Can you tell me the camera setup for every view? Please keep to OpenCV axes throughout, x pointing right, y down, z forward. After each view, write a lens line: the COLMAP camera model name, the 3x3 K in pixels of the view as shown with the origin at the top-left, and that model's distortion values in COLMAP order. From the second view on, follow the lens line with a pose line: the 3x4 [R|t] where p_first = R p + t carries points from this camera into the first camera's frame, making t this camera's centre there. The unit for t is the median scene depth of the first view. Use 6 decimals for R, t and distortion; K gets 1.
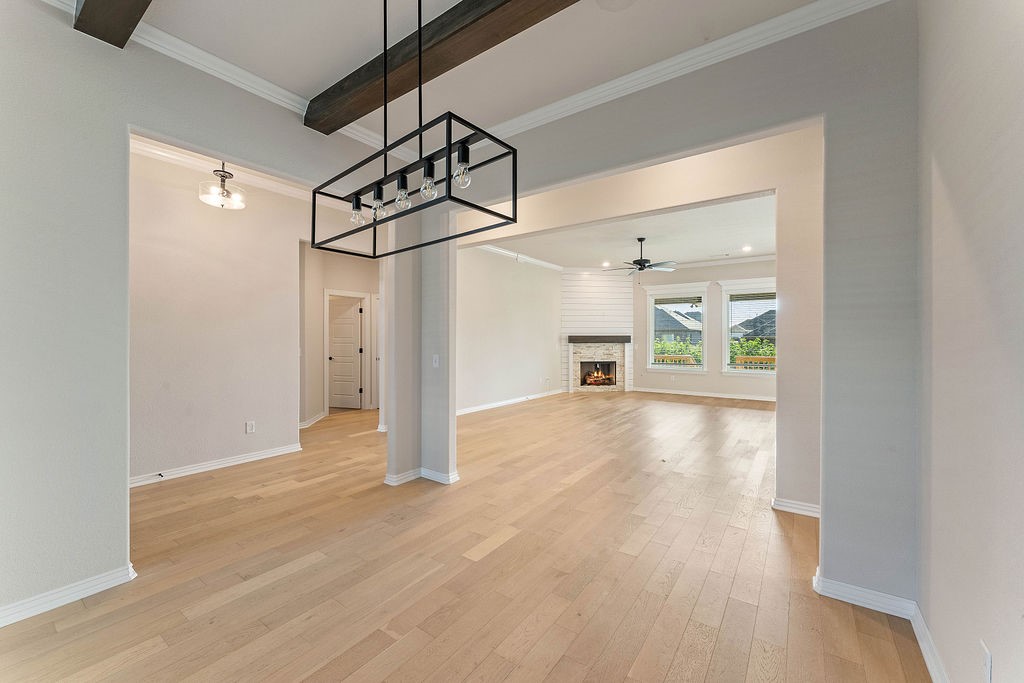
lens RADIAL K [[410.7, 0, 510.7], [0, 410.7, 342.7], [0, 0, 1]] dist [0.000298, -0.000272]
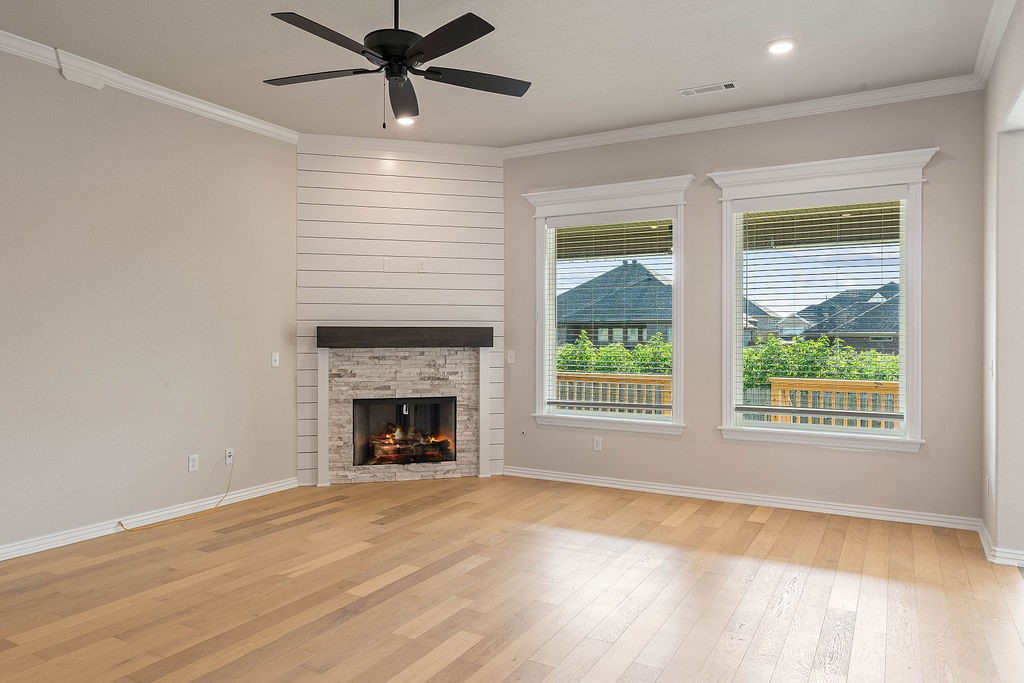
lens RADIAL K [[688.8, 0, 508.9], [0, 688.8, 335.4], [0, 0, 1]] dist [0.021424, -0.004809]
pose [[0.993848, 0.002214, 0.110728, 0.237693], [-0.000965, 0.999935, -0.011333, -0.002840], [-0.110746, 0.011156, 0.993786, 0.382953]]
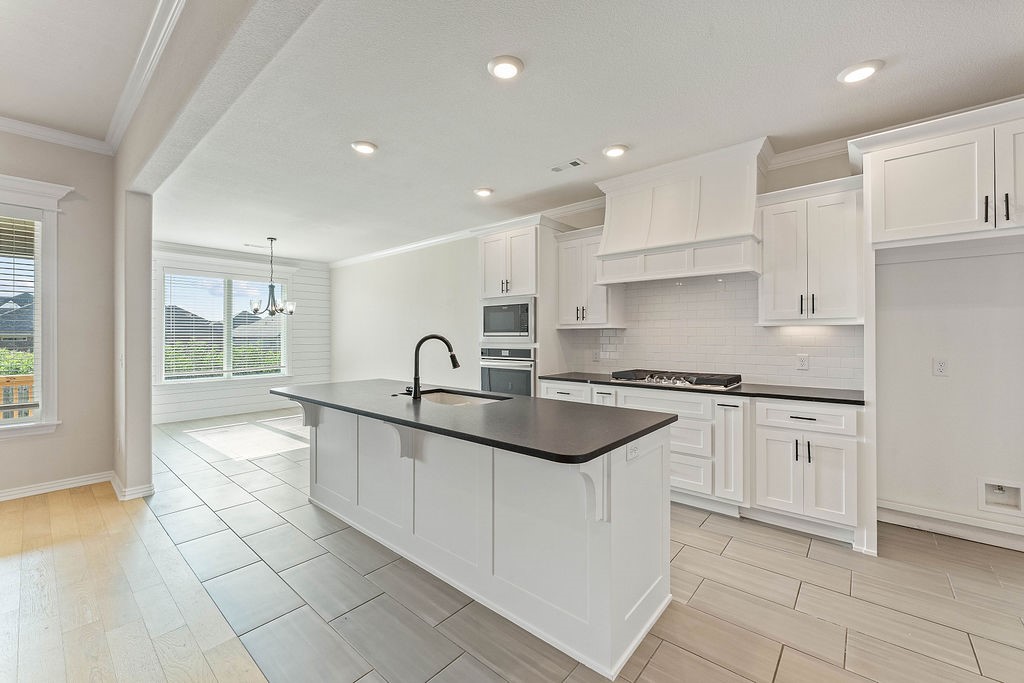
lens RADIAL K [[410.7, 0, 508.6], [0, 410.7, 335.3], [0, 0, 1]] dist [0.000298, -0.000272]
pose [[0.089470, 0.000581, 0.995989, 0.259669], [0.013890, 0.999902, -0.001831, -0.003645], [-0.995893, 0.013998, 0.089454, 0.413400]]
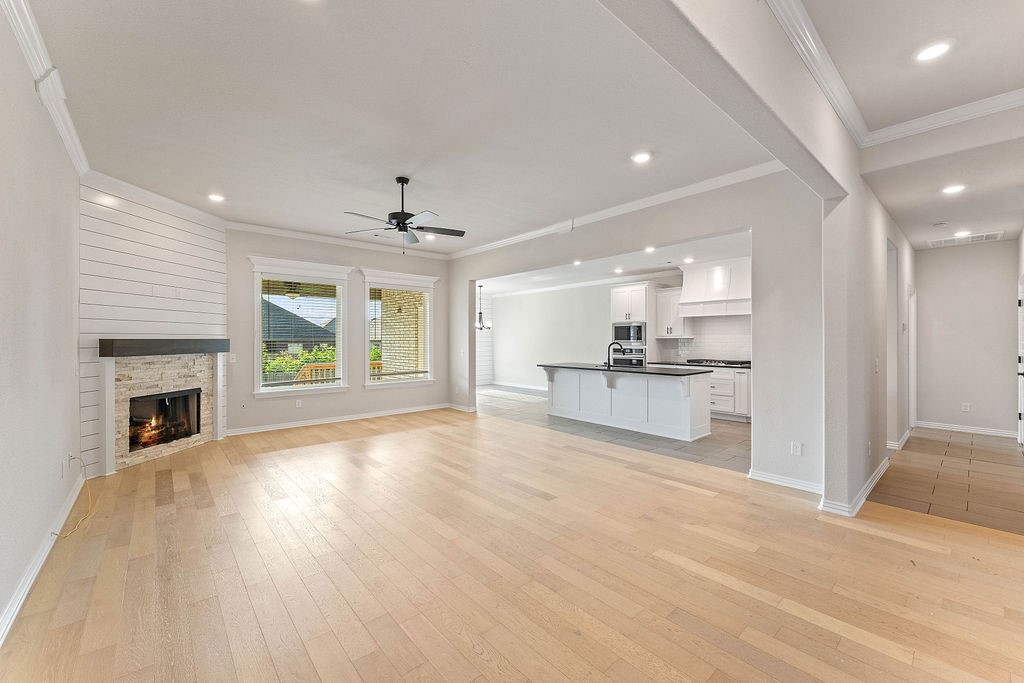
lens RADIAL K [[410.7, 0, 505.3], [0, 410.7, 342.4], [0, 0, 1]] dist [0.000298, -0.000272]
pose [[0.225859, -0.007703, 0.974130, -0.167467], [0.013677, 0.999895, 0.004735, -0.009977], [-0.974064, 0.012254, 0.225941, 0.506371]]
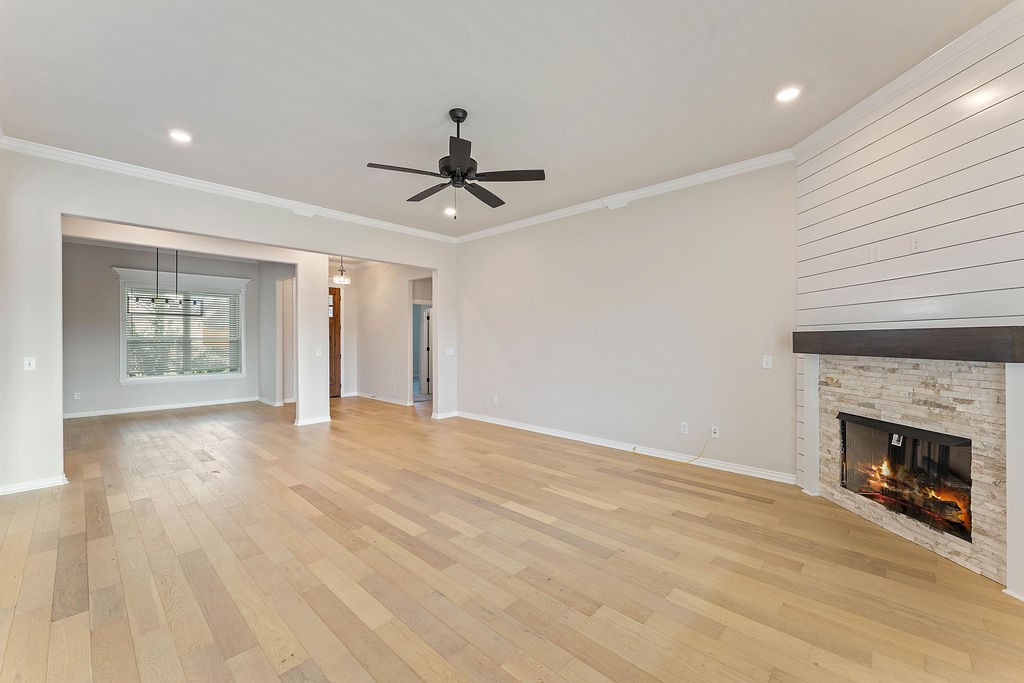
lens RADIAL K [[410.7, 0, 504.6], [0, 410.7, 341.9], [0, 0, 1]] dist [0.000298, -0.000272]
pose [[-0.133707, 0.005897, -0.991003, 0.522929], [-0.013789, 0.999874, 0.007810, -0.007745], [0.990925, 0.014709, -0.133609, 0.779892]]
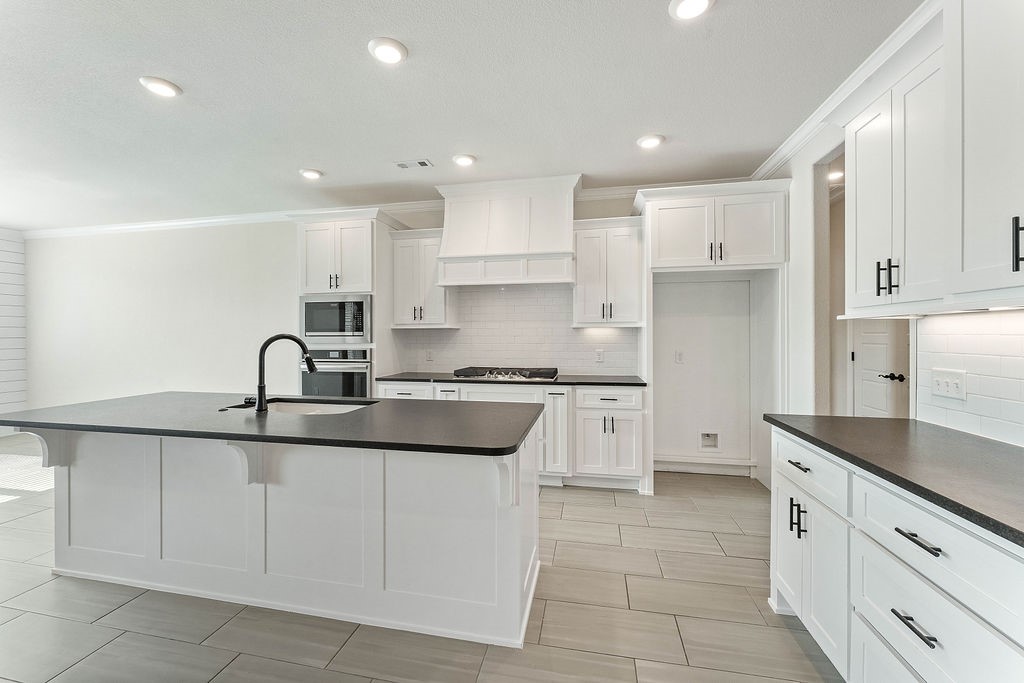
lens RADIAL K [[410.7, 0, 500.6], [0, 410.7, 336.1], [0, 0, 1]] dist [0.000298, -0.000272]
pose [[-0.402010, 0.000135, 0.915635, 0.265080], [0.013982, 0.999884, 0.005992, -0.003805], [-0.915528, 0.015211, -0.401965, 0.465685]]
